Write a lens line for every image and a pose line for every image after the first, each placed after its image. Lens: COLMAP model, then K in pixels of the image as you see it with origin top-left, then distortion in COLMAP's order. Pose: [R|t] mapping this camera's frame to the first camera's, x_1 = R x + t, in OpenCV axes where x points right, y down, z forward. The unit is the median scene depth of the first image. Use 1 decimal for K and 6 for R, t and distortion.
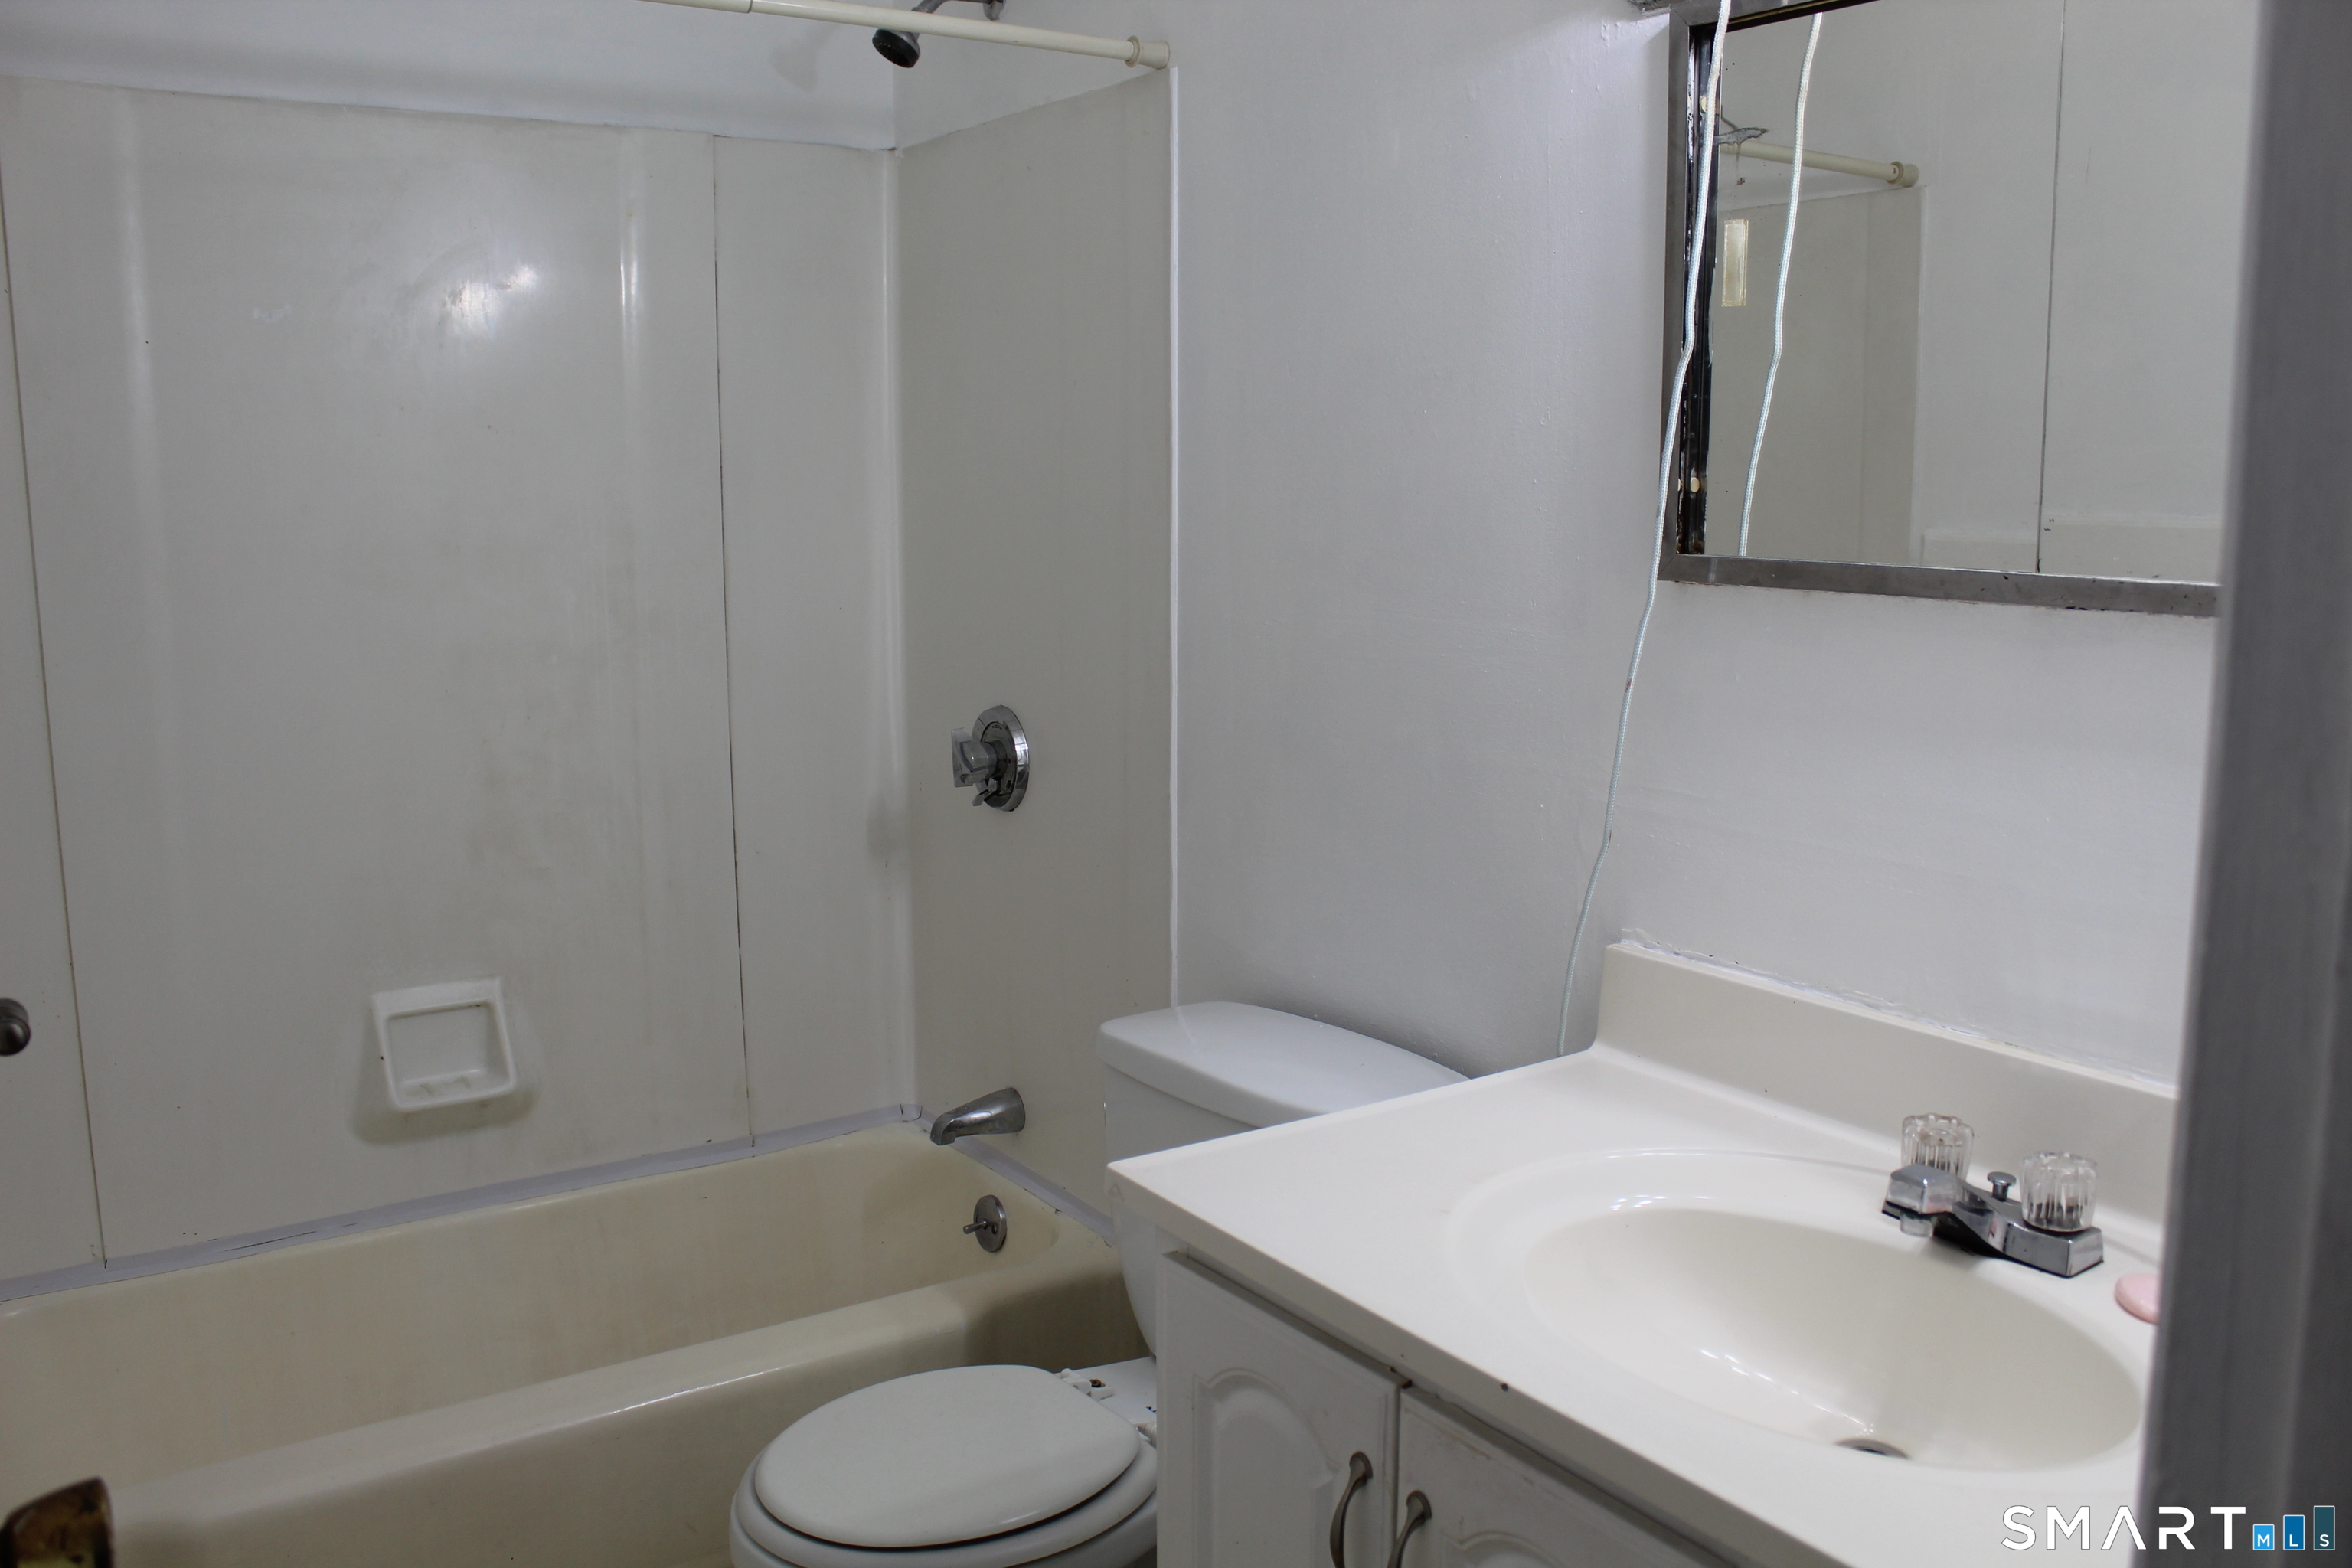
lens RADIAL K [[1947.3, 0, 1181.8], [0, 1947.3, 782.5], [0, 0, 1]] dist [-0.172254, 0.155083]
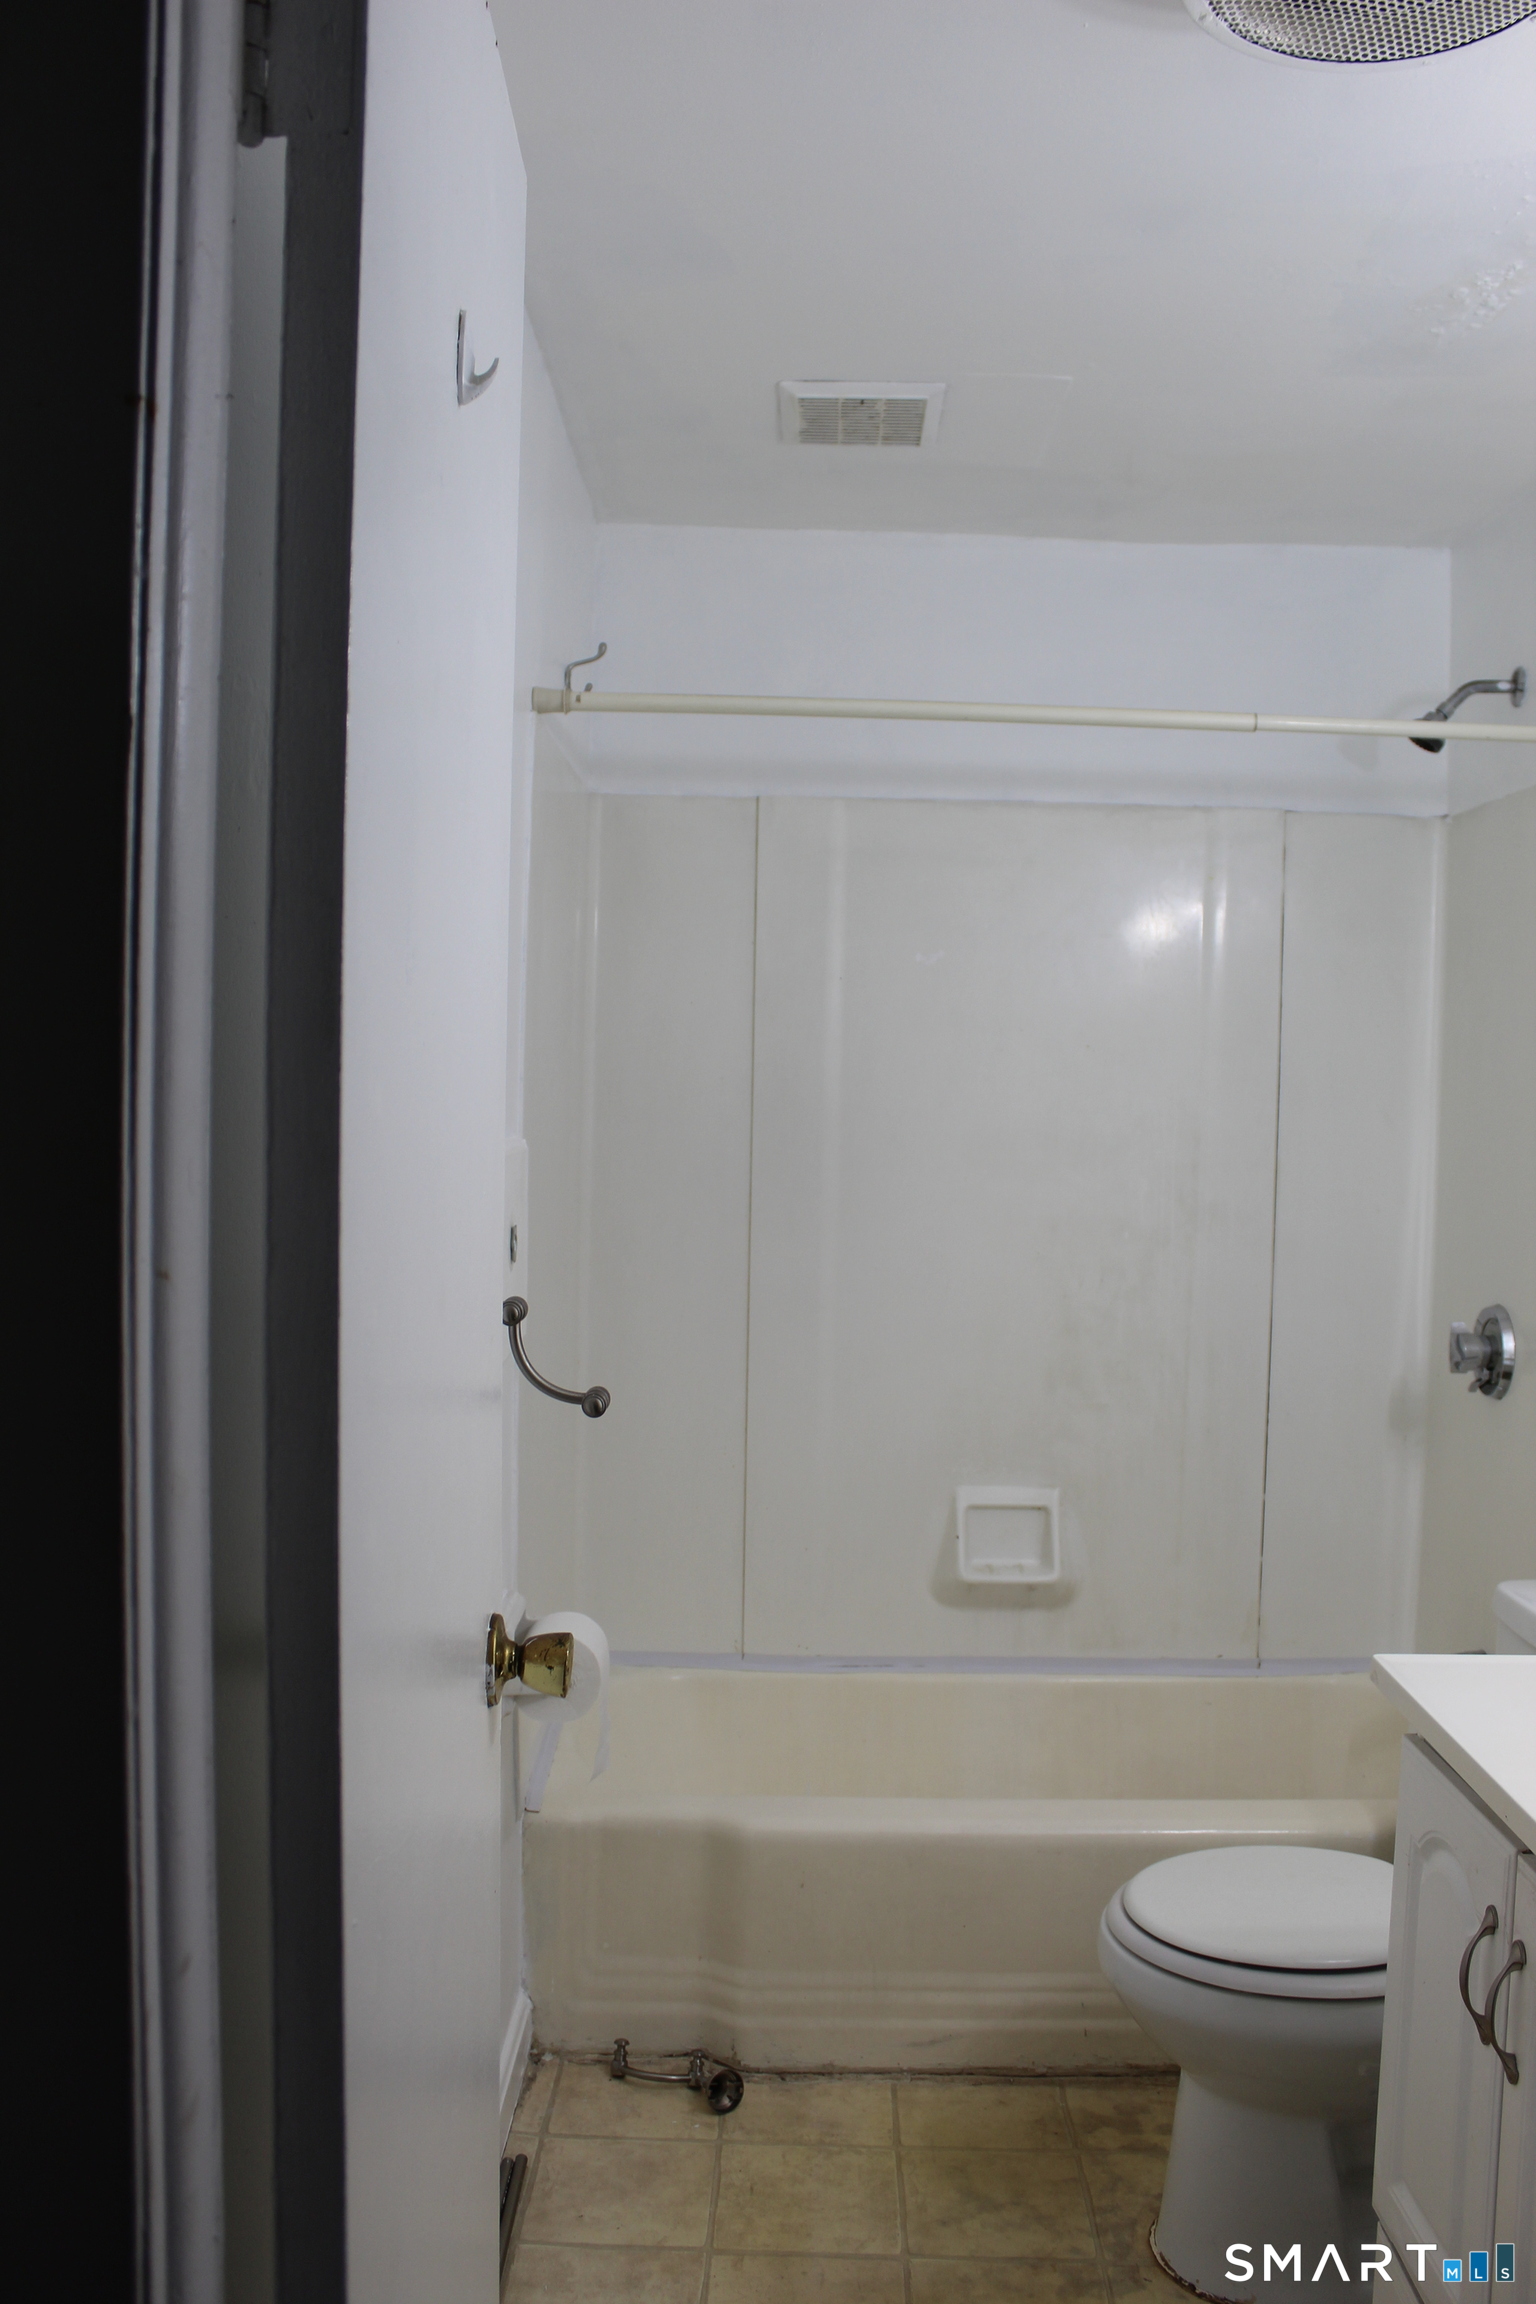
lens RADIAL K [[1911.8, 0, 773.7], [0, 1911.8, 1160.0], [0, 0, 1]] dist [-0.174500, 0.147370]
pose [[0.823862, 0.046251, -0.564900, 0.179758], [-0.111828, 0.990338, -0.082009, 0.013747], [0.555649, 0.130736, 0.821074, -0.140701]]
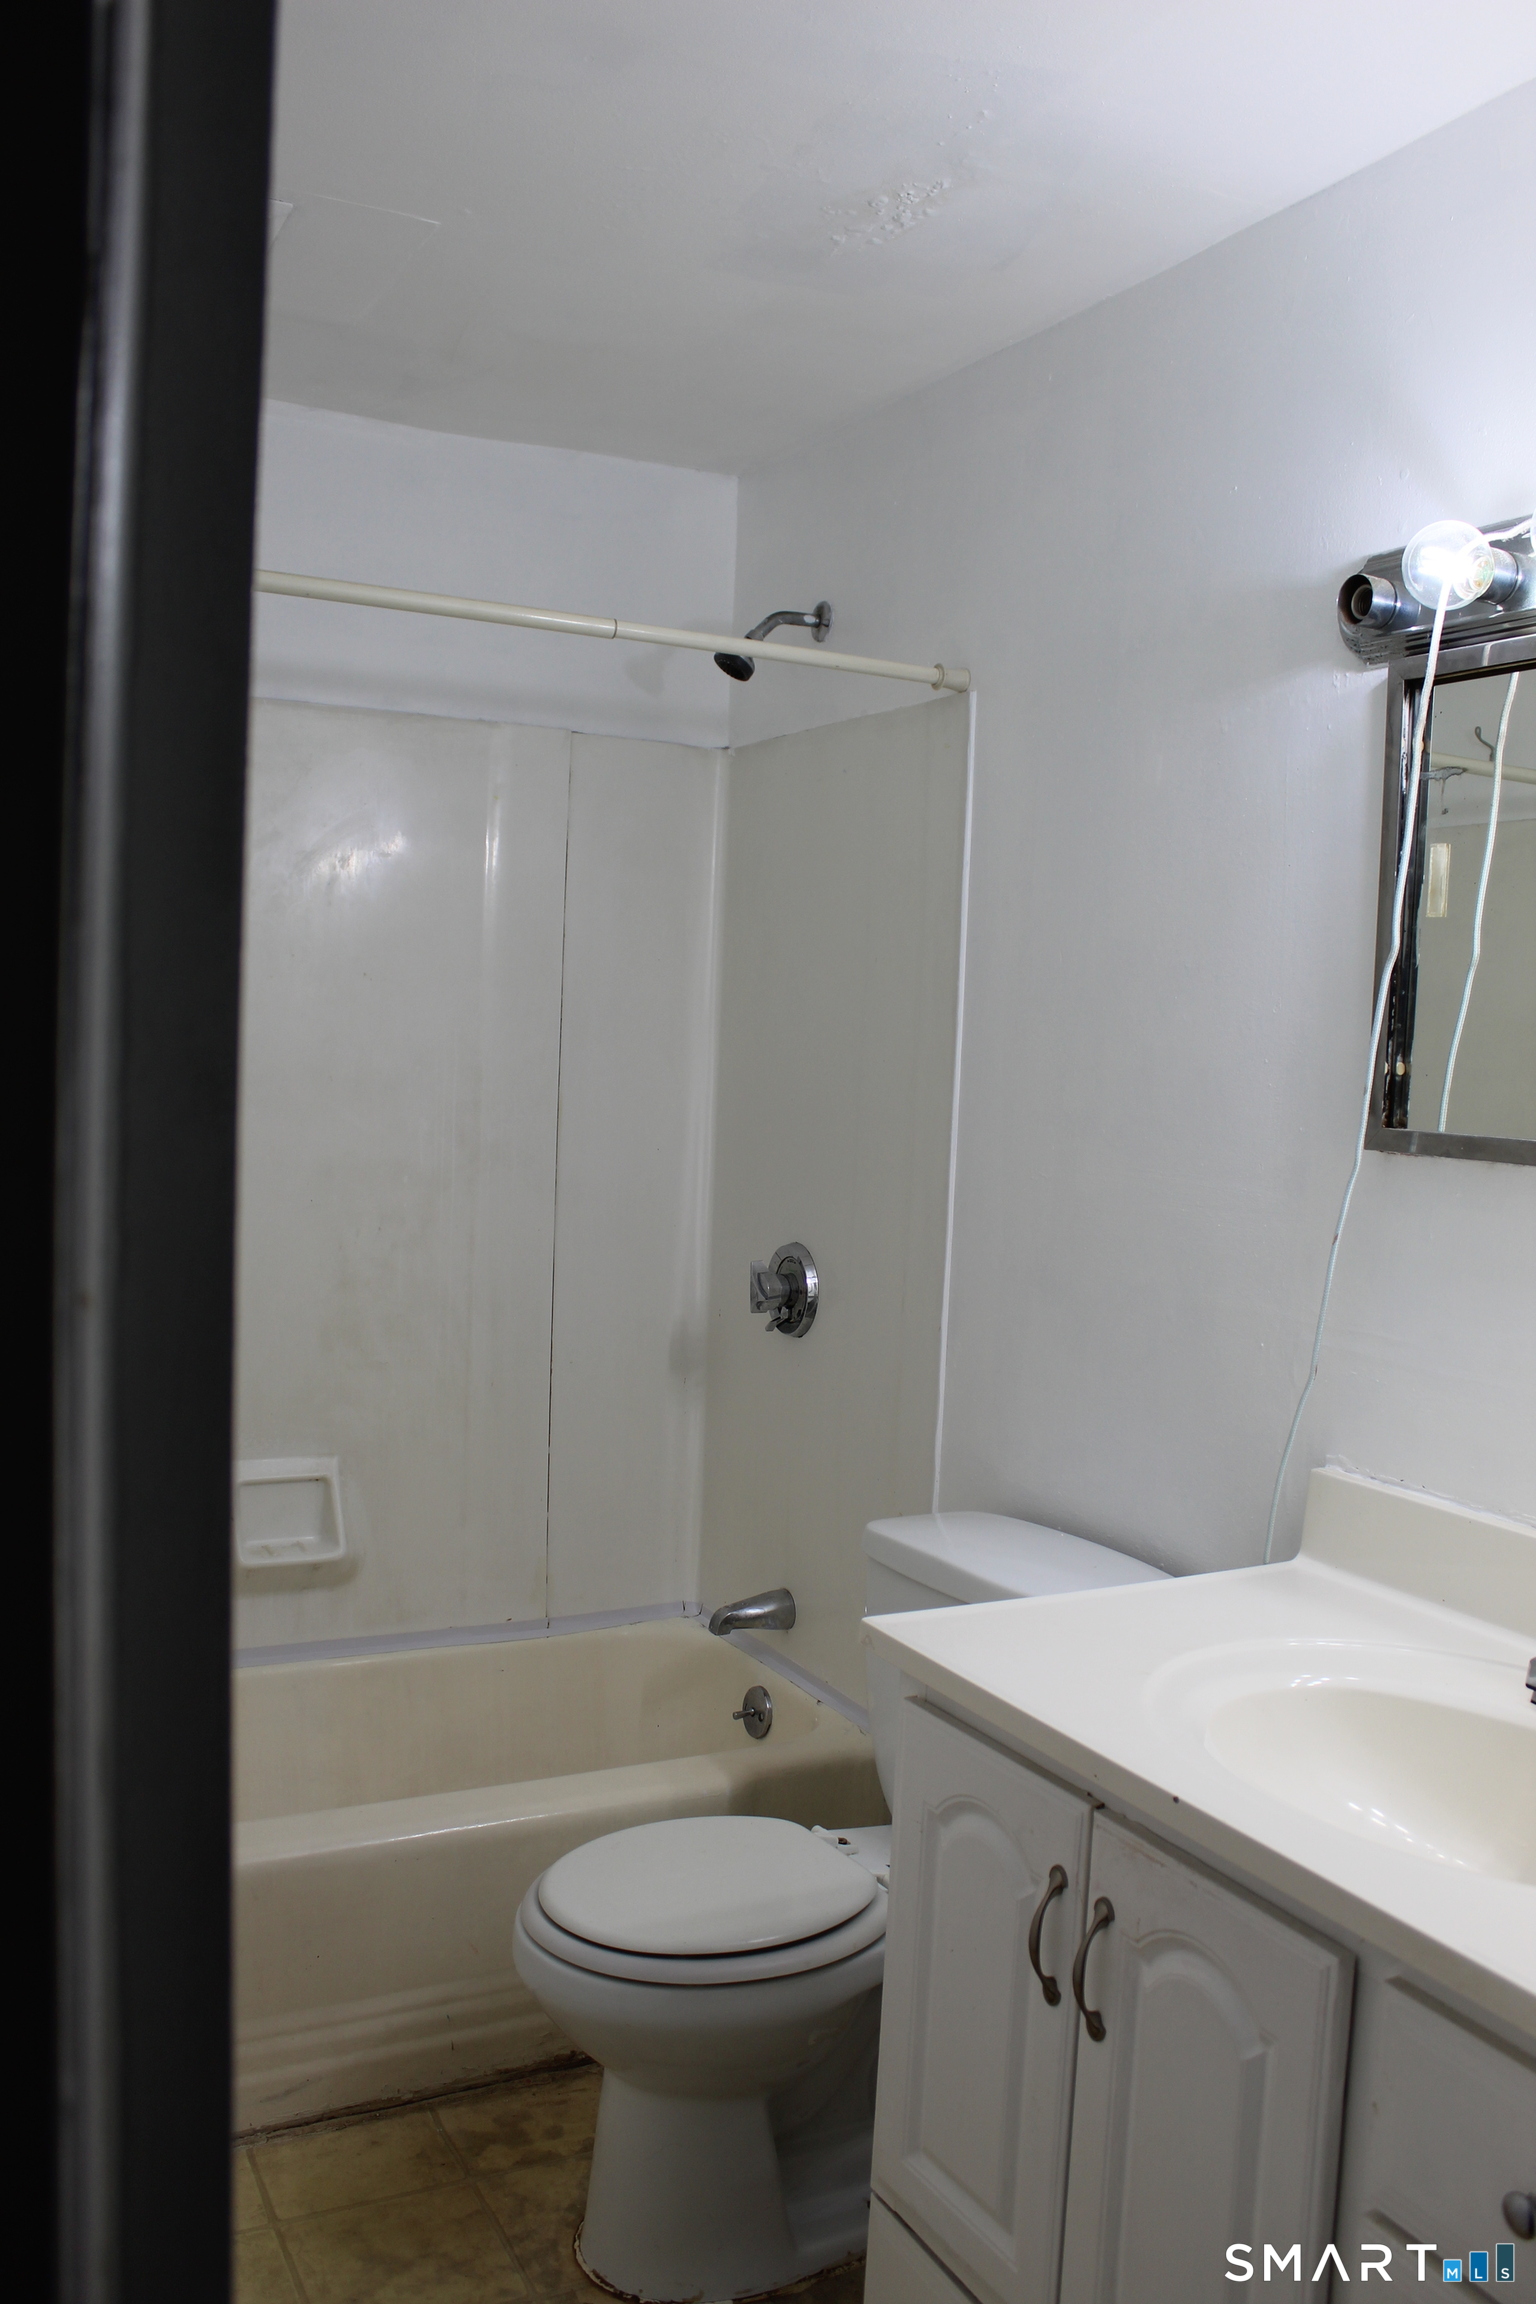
lens RADIAL K [[1911.8, 0, 773.7], [0, 1911.8, 1160.0], [0, 0, 1]] dist [-0.174500, 0.147370]
pose [[0.993051, 0.048077, -0.107412, 0.010899], [-0.058270, 0.993879, -0.093862, 0.018424], [0.102242, 0.099468, 0.989774, -0.101955]]
